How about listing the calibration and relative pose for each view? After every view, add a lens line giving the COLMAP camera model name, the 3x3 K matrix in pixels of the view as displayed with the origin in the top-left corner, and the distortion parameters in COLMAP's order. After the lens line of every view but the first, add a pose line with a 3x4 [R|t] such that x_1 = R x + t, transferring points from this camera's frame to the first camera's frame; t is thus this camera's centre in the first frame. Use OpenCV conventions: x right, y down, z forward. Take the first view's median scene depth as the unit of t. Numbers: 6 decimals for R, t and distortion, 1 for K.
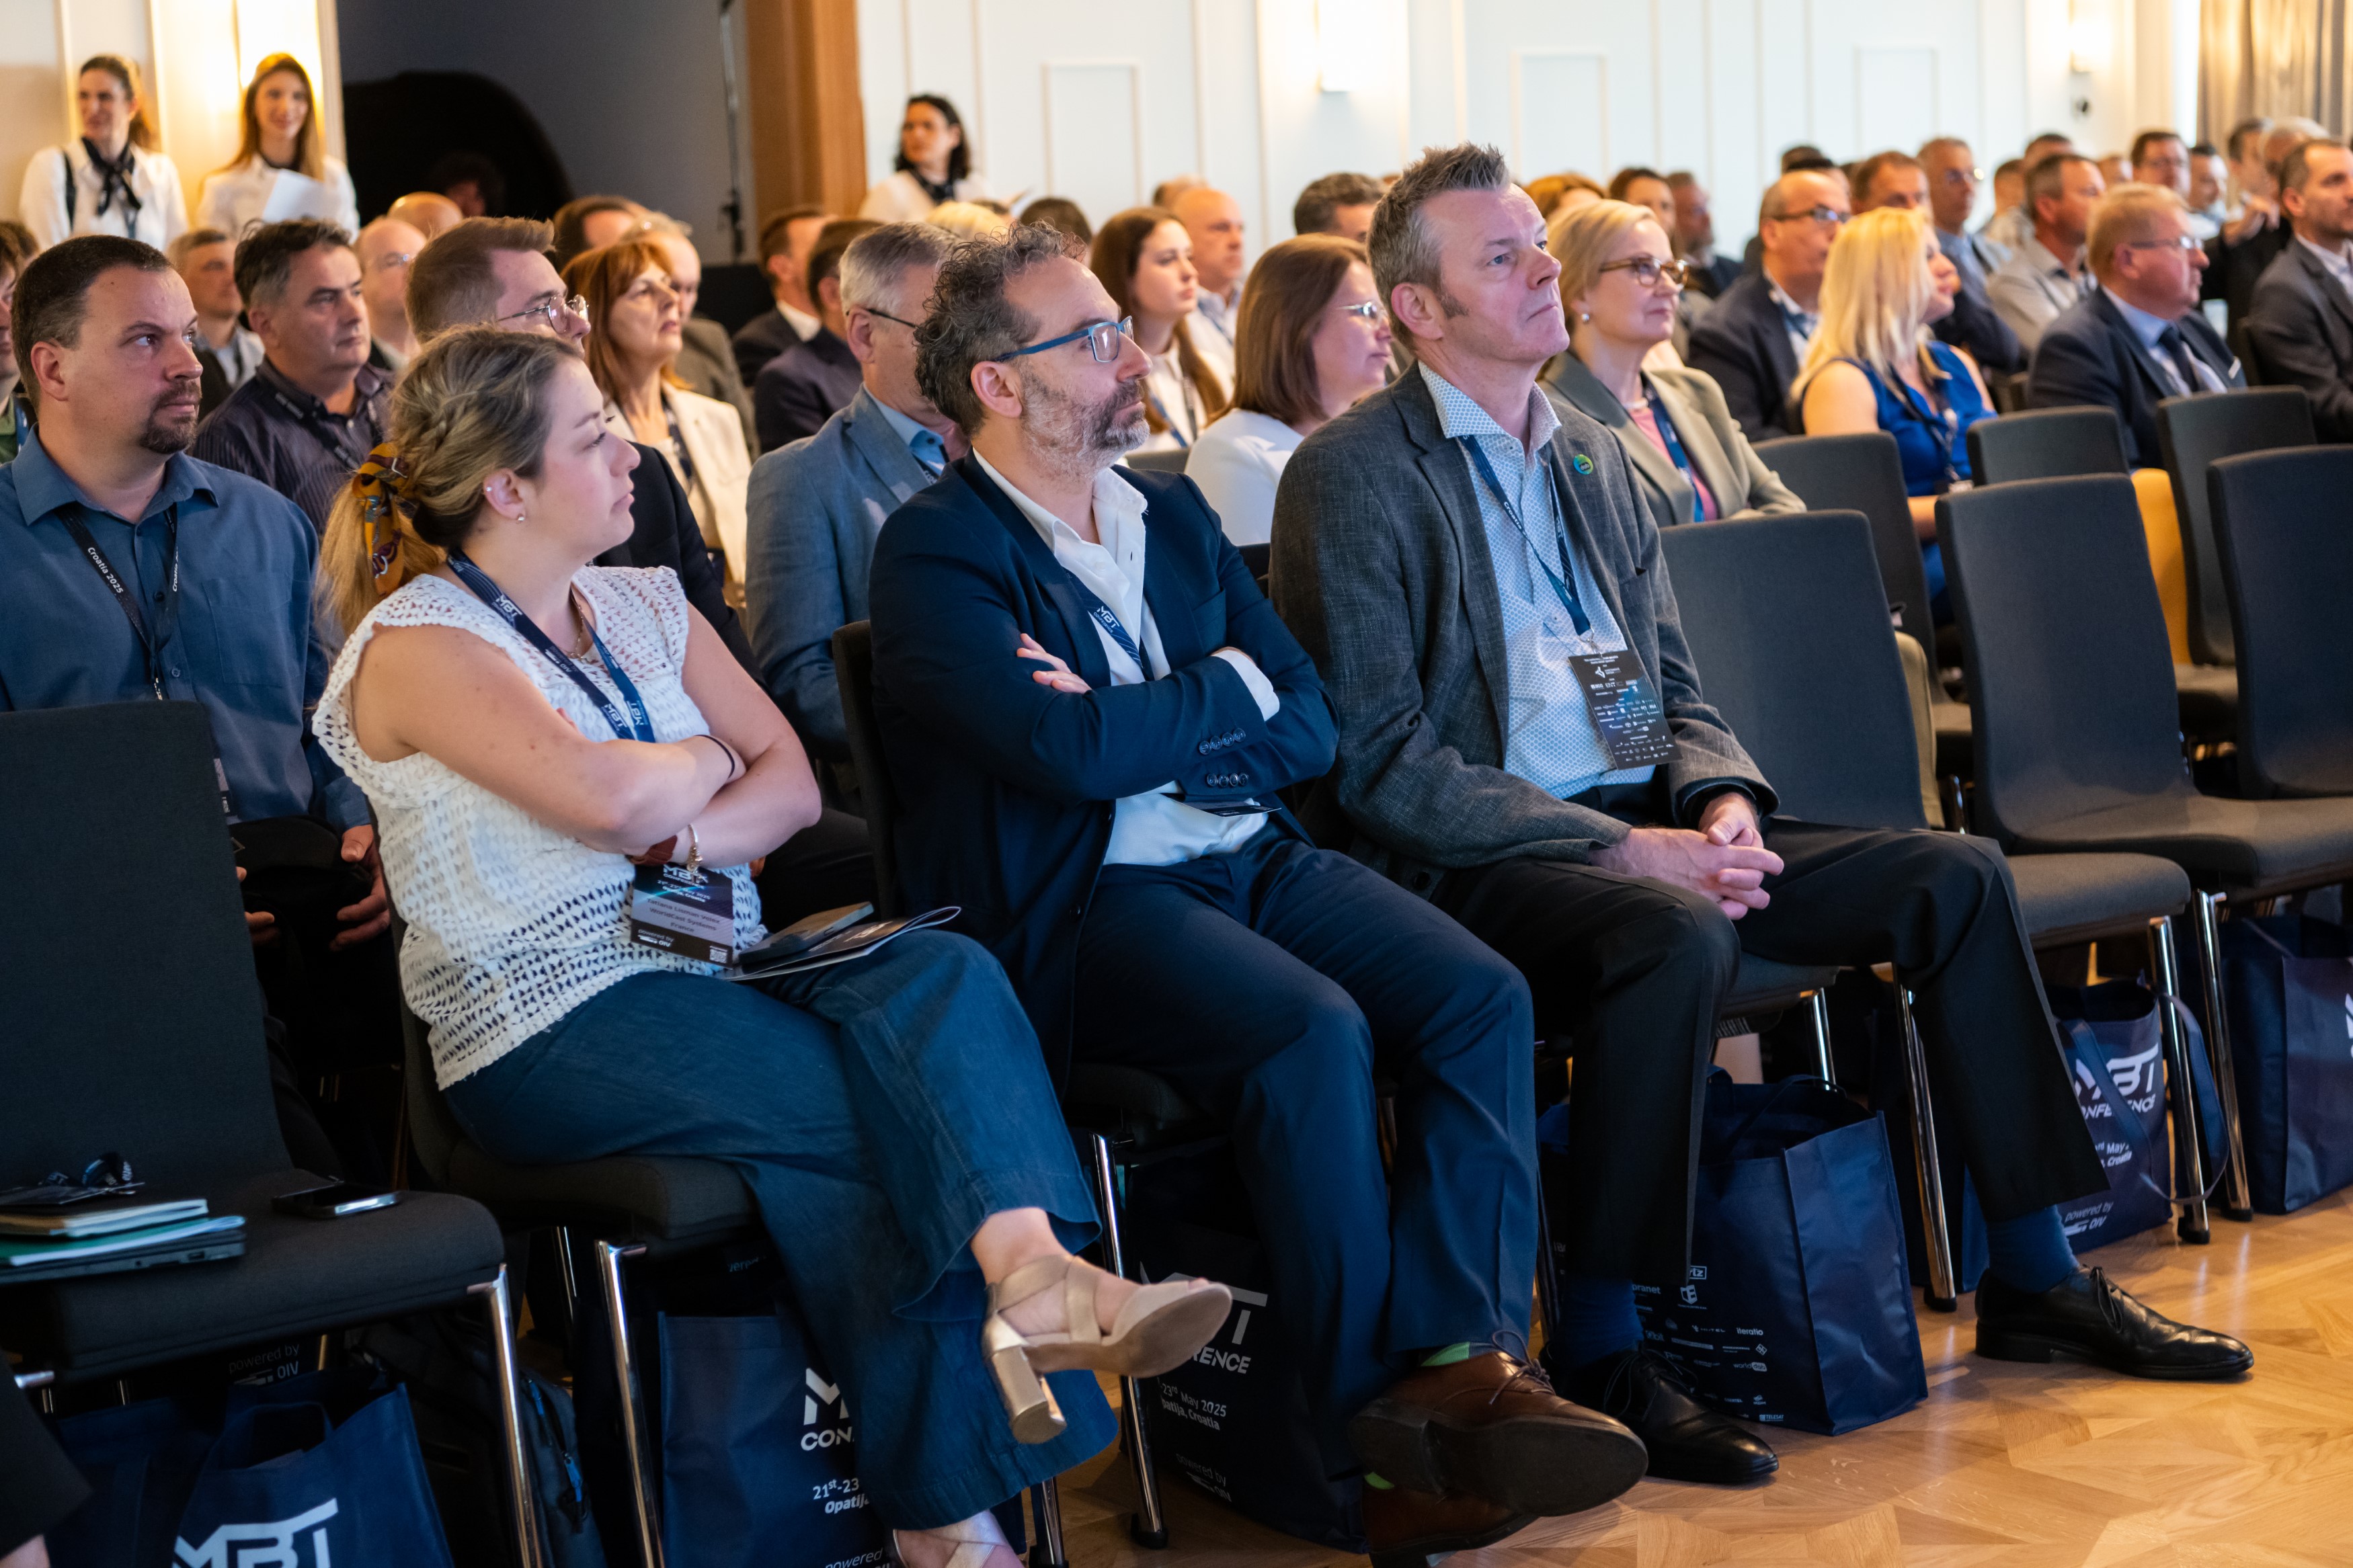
lens RADIAL K [[4253.7, 0, 1178.8], [0, 4253.7, 791.5], [0, 0, 1]] dist [0.009979, 0.000000]
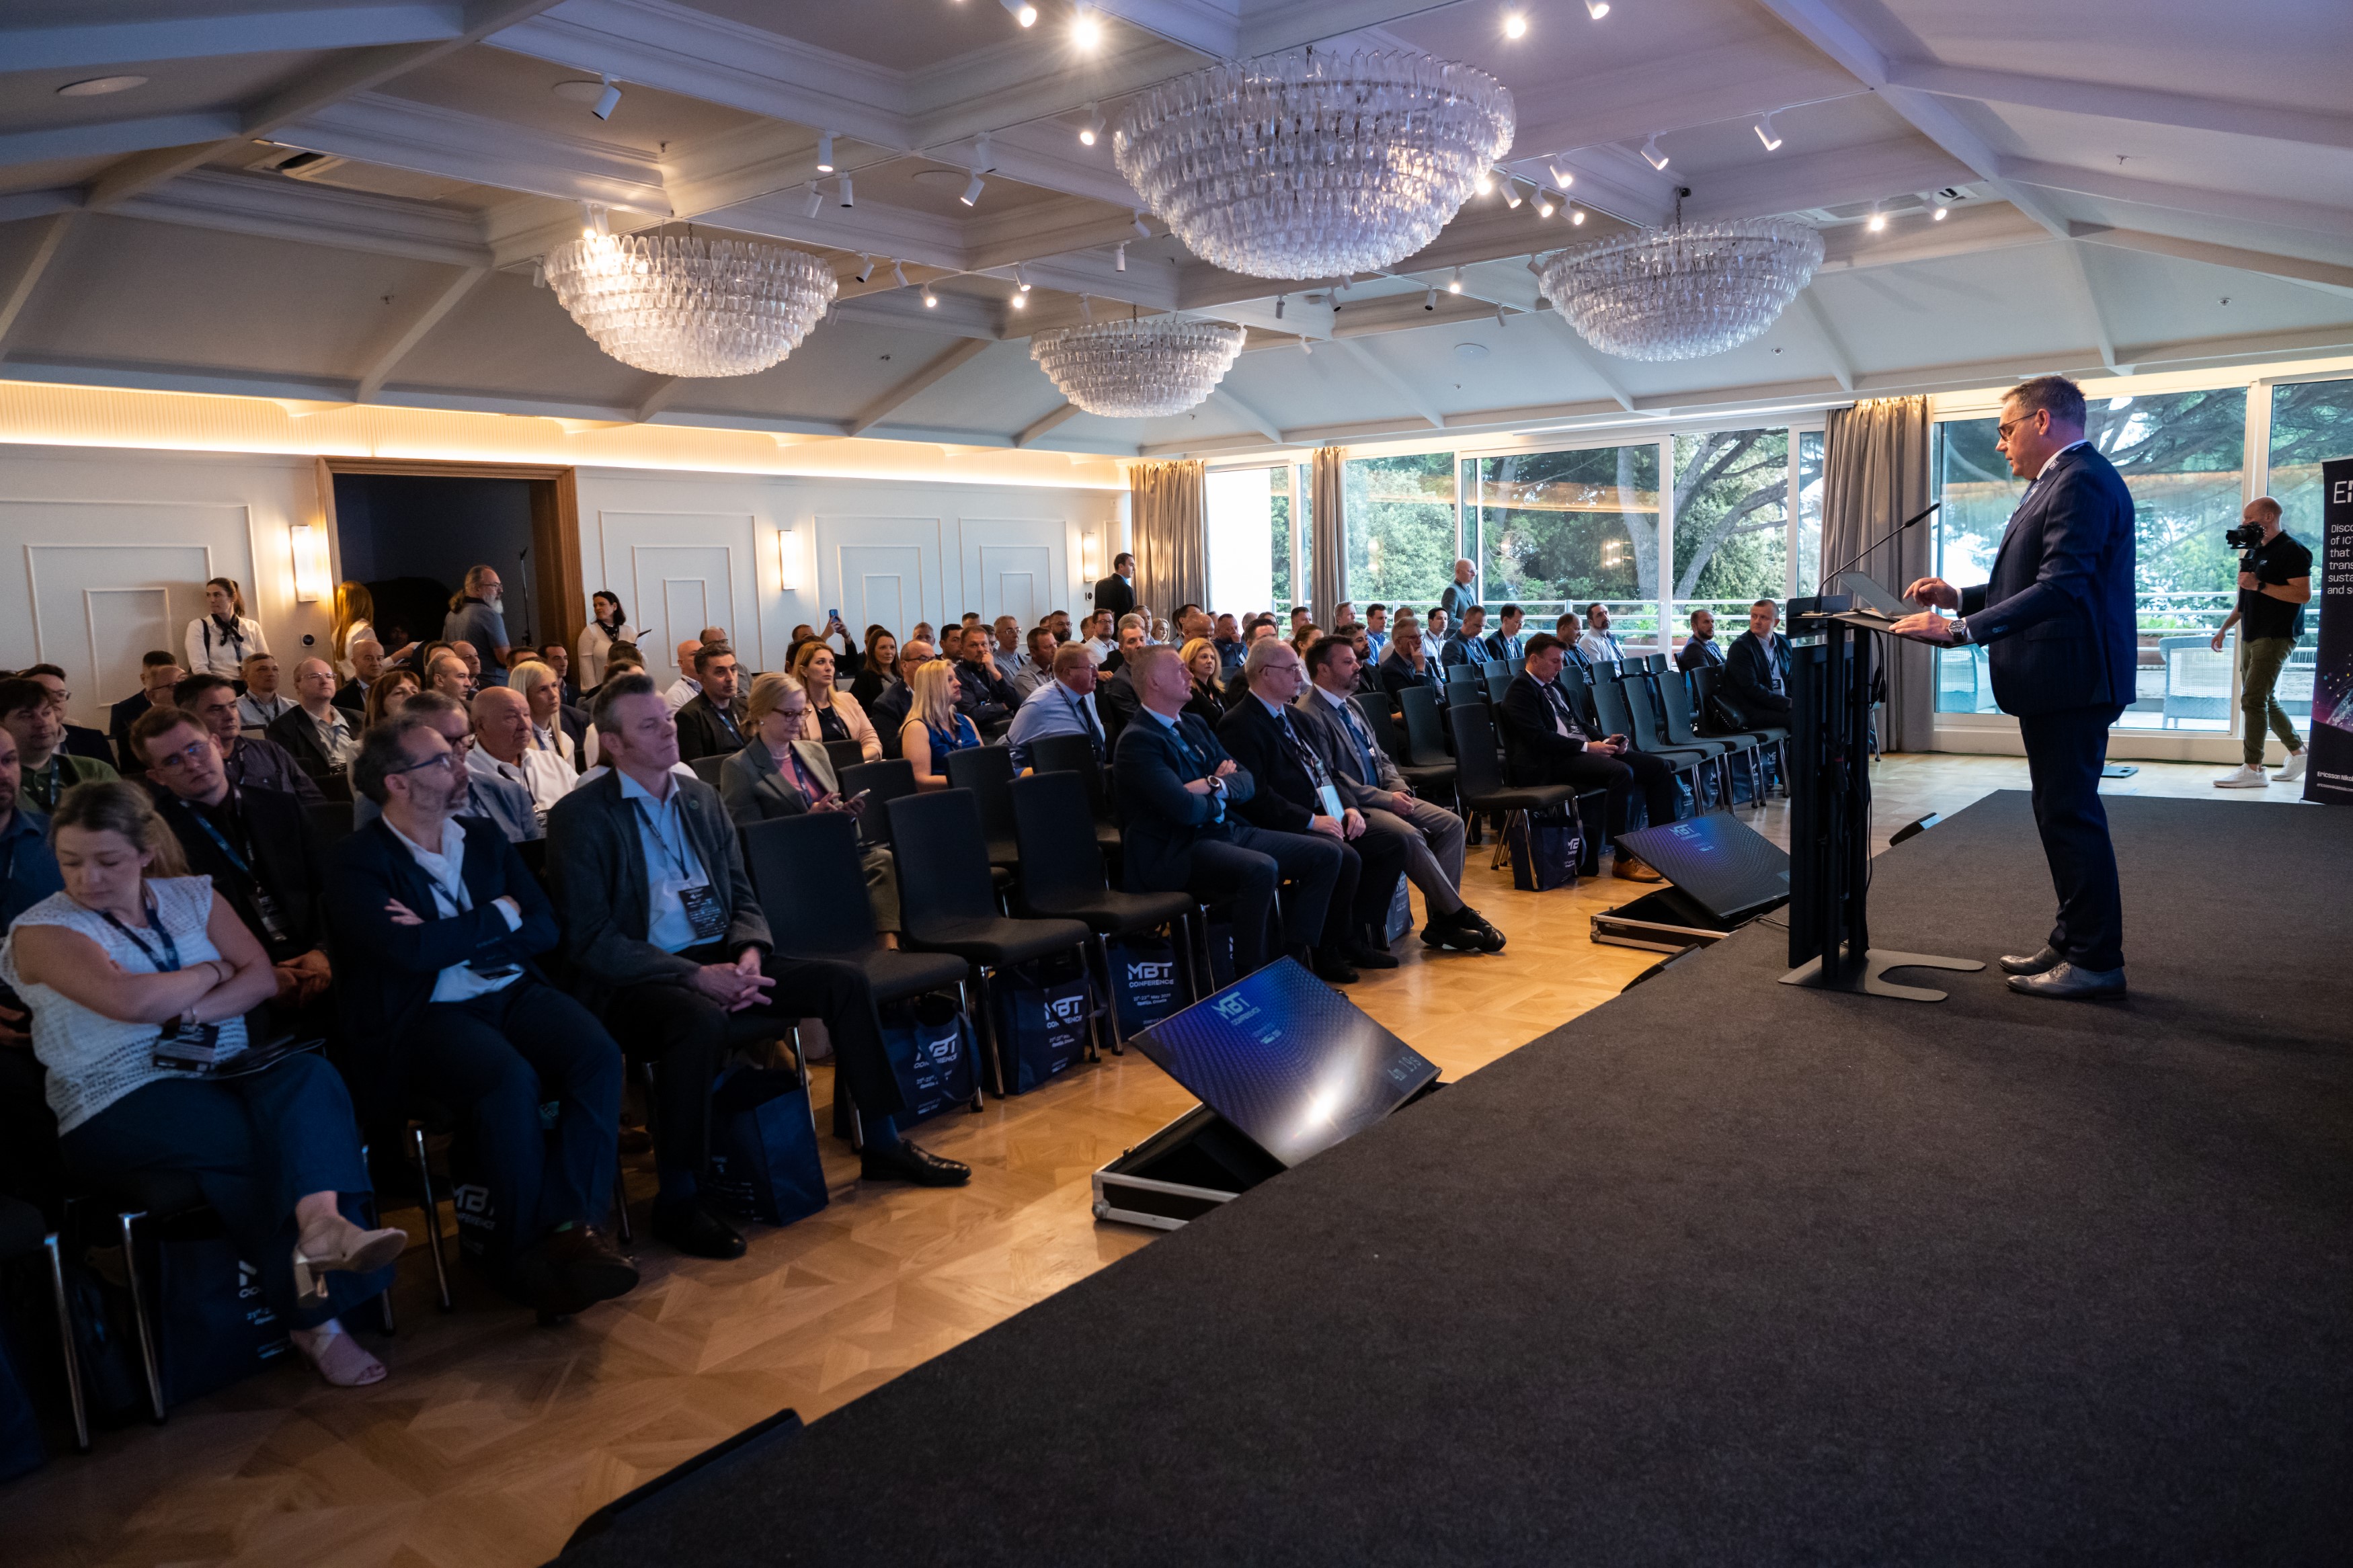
lens RADIAL K [[1574.6, 0, 1178.5], [0, 1574.6, 776.4], [0, 0, 1]] dist [-0.011506, -0.010875]
pose [[0.975815, -0.014472, 0.218117, 0.180361], [0.020894, 0.999413, -0.027166, -0.068343], [-0.217596, 0.031066, 0.975544, 0.097947]]
